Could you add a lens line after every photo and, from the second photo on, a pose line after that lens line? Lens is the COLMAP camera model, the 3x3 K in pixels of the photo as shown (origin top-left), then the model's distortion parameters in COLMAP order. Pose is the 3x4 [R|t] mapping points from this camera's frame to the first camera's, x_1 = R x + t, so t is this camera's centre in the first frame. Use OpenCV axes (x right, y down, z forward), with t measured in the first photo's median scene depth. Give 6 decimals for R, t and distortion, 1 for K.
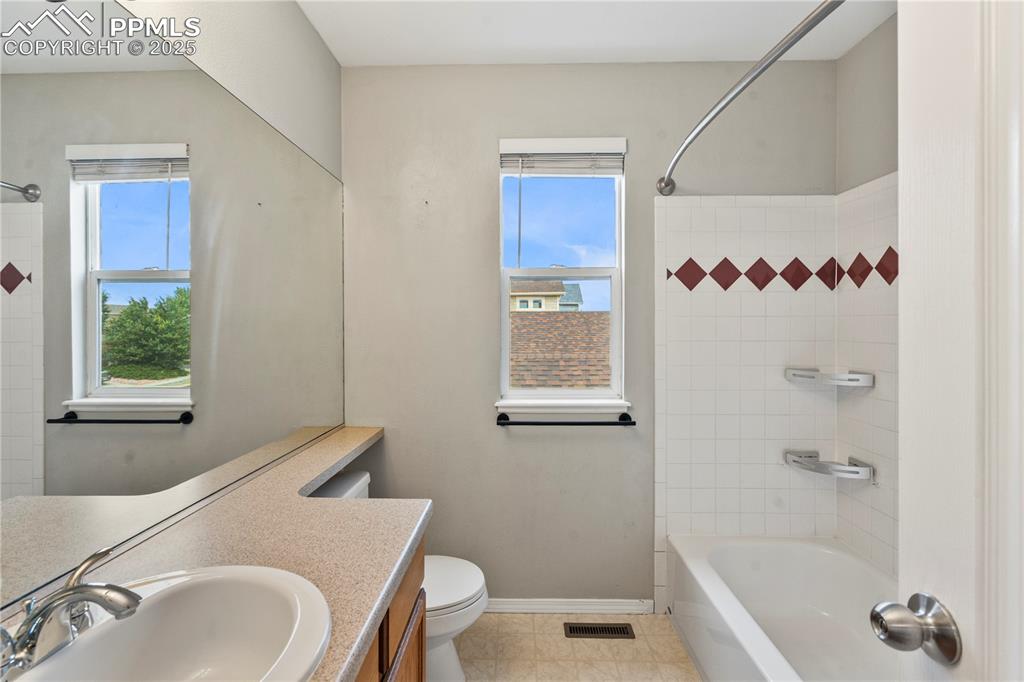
lens RADIAL K [[472.6, 0, 510.3], [0, 472.6, 334.3], [0, 0, 1]] dist [-0.000474, 0.000140]
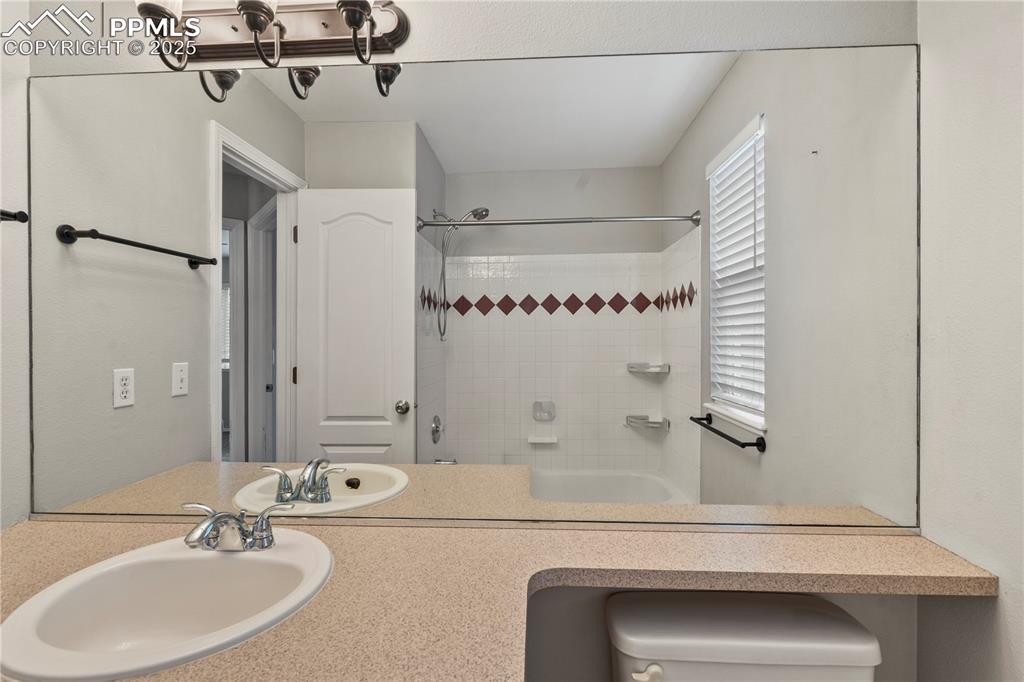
lens RADIAL K [[472.6, 0, 509.7], [0, 472.6, 340.1], [0, 0, 1]] dist [-0.000474, 0.000140]
pose [[-0.044590, 0.004866, -0.998993, 0.158665], [-0.004483, 0.999977, 0.005071, -0.007142], [0.998995, 0.004705, -0.044568, 0.598048]]
